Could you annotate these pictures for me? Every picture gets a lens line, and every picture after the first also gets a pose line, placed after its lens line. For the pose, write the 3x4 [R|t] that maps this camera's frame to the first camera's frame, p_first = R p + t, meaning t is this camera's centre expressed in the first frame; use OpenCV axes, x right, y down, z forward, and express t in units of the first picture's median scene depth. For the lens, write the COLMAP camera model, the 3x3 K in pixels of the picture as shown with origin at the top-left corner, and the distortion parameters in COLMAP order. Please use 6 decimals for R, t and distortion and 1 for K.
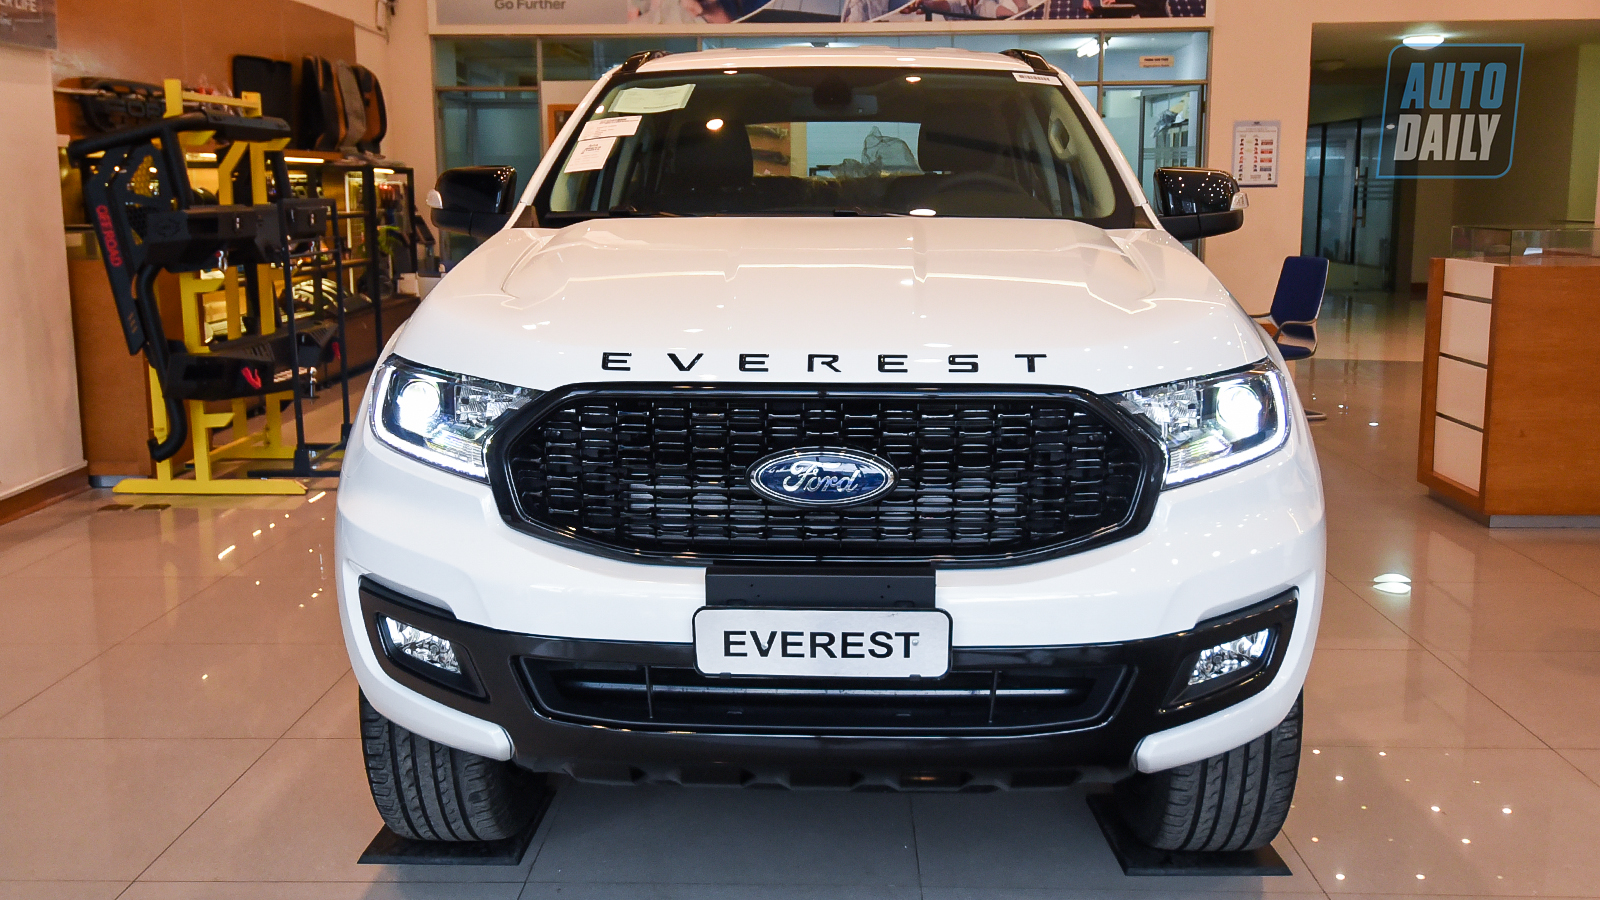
lens RADIAL K [[1502.3, 0, 801.4], [0, 1502.3, 437.4], [0, 0, 1]] dist [0.043204, -0.003436]
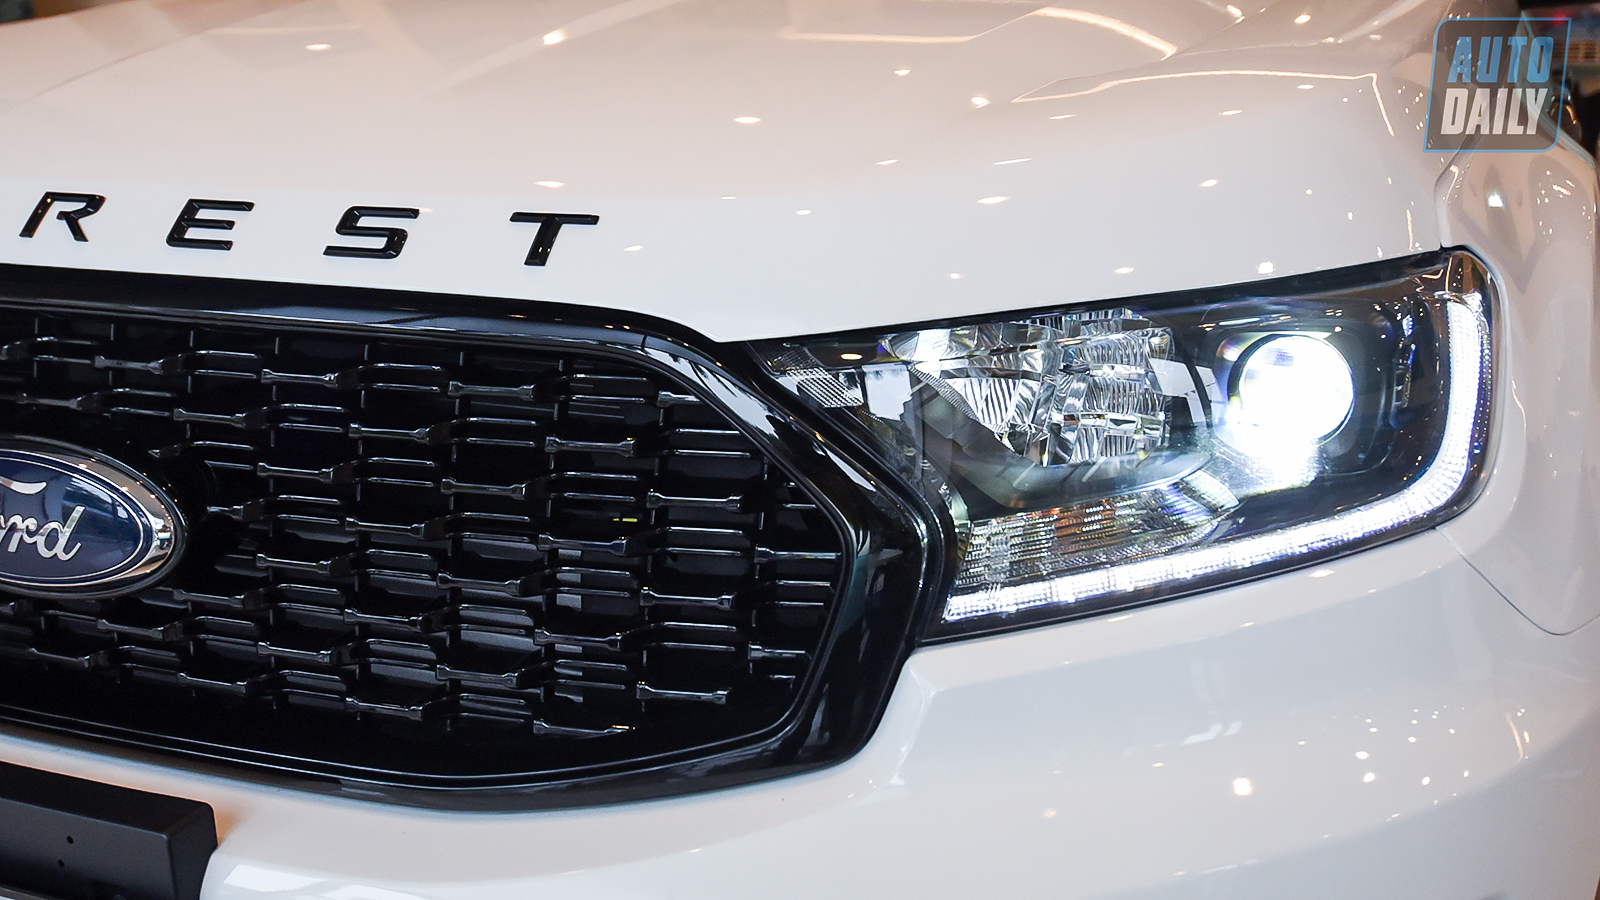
lens RADIAL K [[1588.0, 0, 800.3], [0, 1588.0, 407.5], [0, 0, 1]] dist [0.038072, -0.021707]
pose [[0.937661, 0.076101, -0.339116, 0.334769], [-0.052741, 0.995589, 0.077592, -0.042602], [0.343525, -0.054870, 0.937539, 0.681654]]
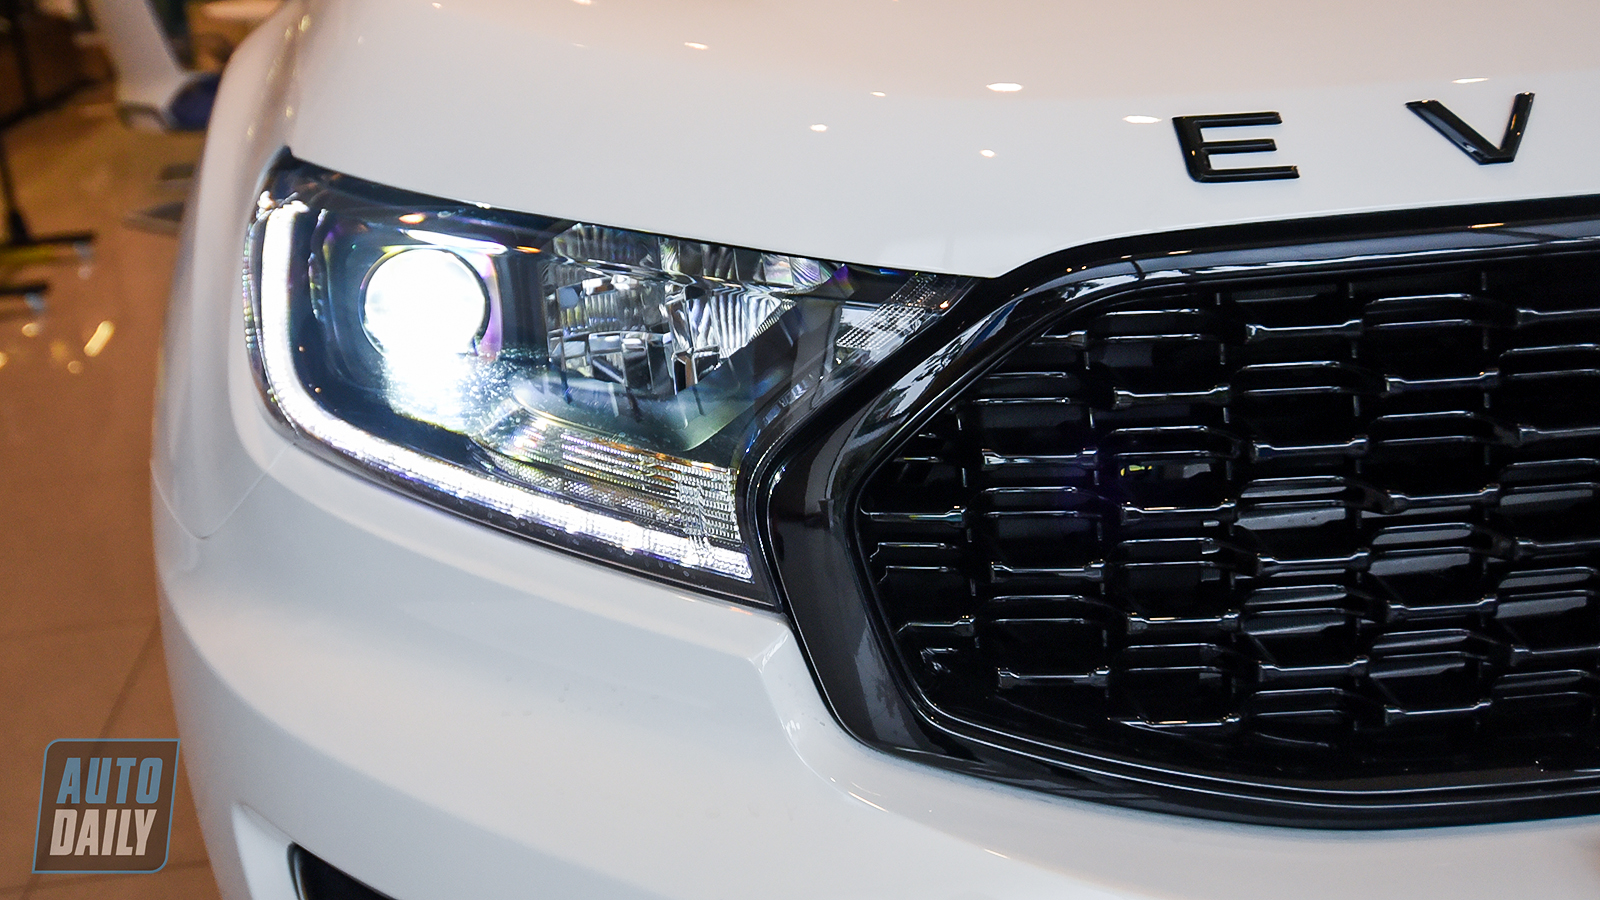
lens RADIAL K [[1704.6, 0, 775.4], [0, 1704.6, 450.9], [0, 0, 1]] dist [0.133469, -0.001891]
pose [[0.990252, -0.080716, 0.113516, -0.248366], [0.064431, 0.987988, 0.140455, -0.045719], [-0.123489, -0.131772, 0.983558, 0.701216]]
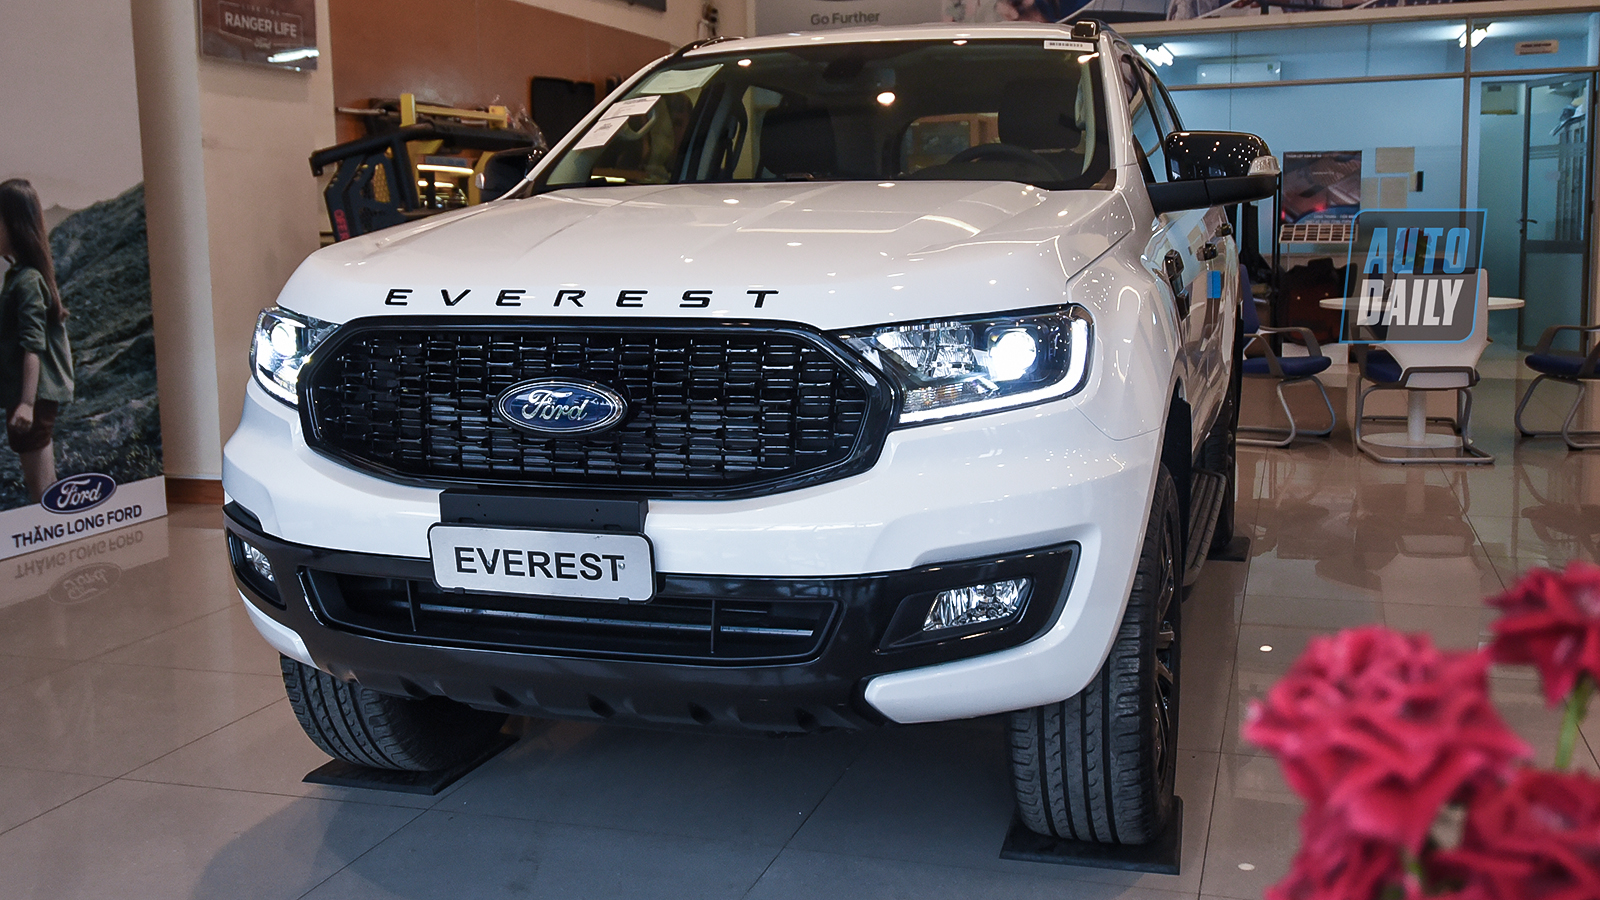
lens RADIAL K [[1588.0, 0, 800.3], [0, 1588.0, 407.5], [0, 0, 1]] dist [0.038072, -0.021707]
pose [[0.962919, 0.019769, -0.269065, 0.470141], [-0.031464, 0.998735, -0.039220, 0.064976], [0.267950, 0.046231, 0.962323, -0.018403]]
